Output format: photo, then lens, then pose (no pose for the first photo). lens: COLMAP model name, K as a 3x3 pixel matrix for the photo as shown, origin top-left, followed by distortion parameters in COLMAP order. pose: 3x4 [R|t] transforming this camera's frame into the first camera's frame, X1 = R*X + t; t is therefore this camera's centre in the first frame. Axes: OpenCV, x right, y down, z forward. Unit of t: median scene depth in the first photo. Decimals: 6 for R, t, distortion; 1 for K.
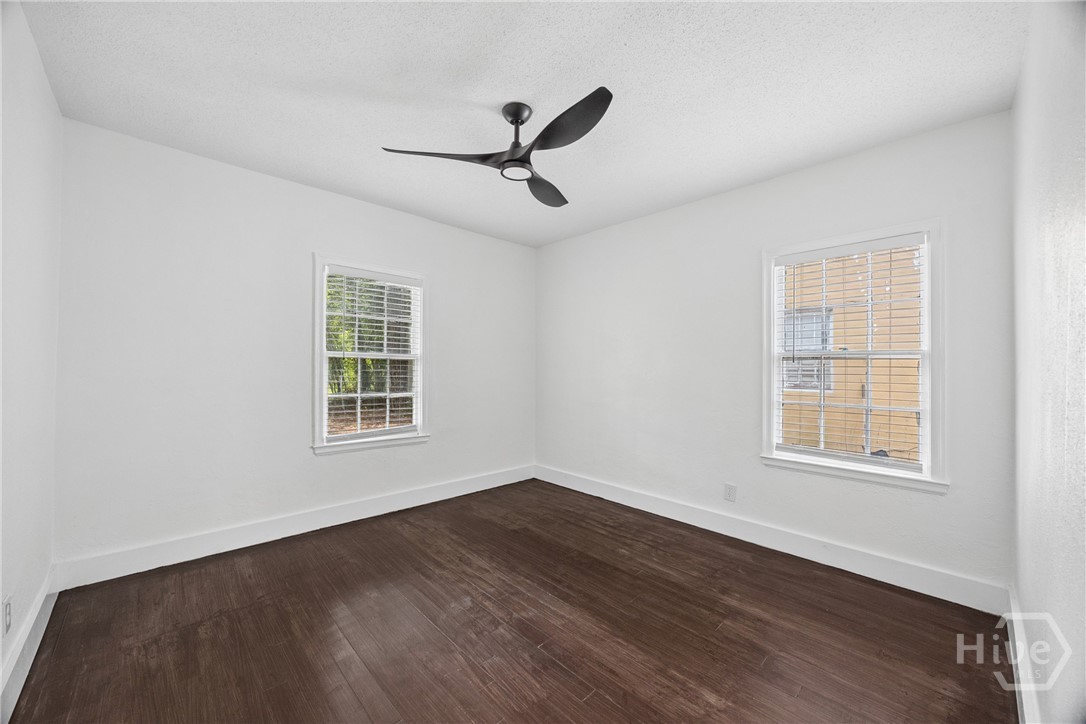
lens RADIAL K [[425.5, 0, 540.8], [0, 425.5, 361.2], [0, 0, 1]] dist [0.009948, -0.001904]
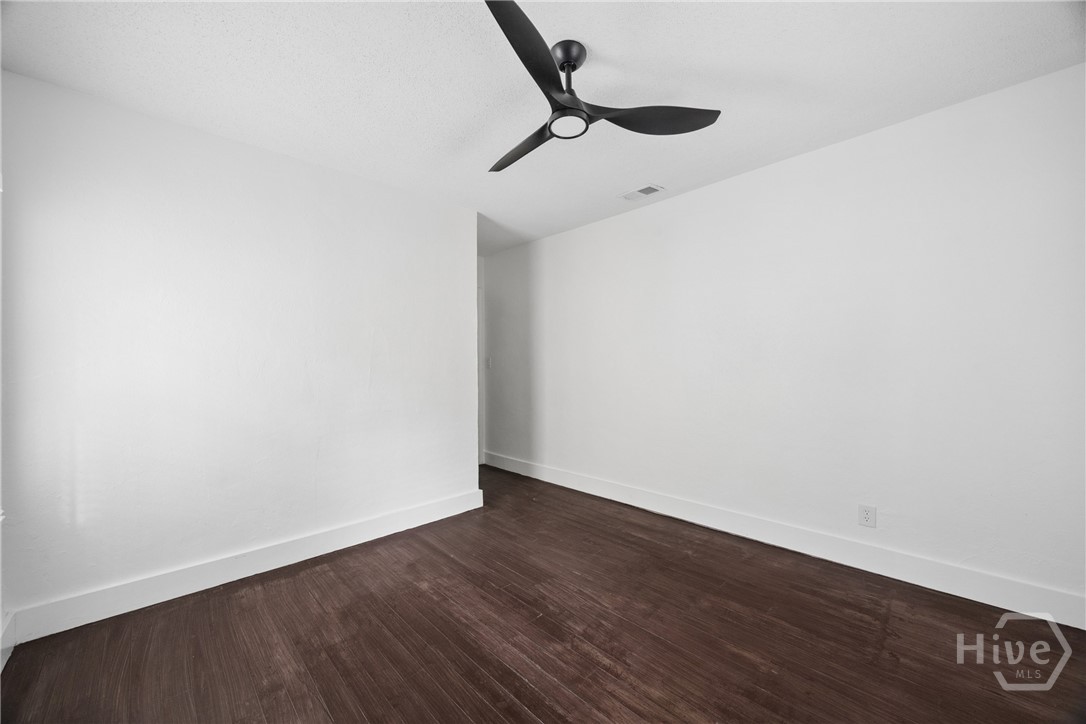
lens RADIAL K [[425.5, 0, 543.1], [0, 425.5, 365.0], [0, 0, 1]] dist [0.009948, -0.001904]
pose [[-0.999954, -0.000882, -0.009562, 0.000701], [-0.000849, 0.999994, -0.003492, 0.020976], [0.009565, -0.003483, -0.999948, 2.021823]]
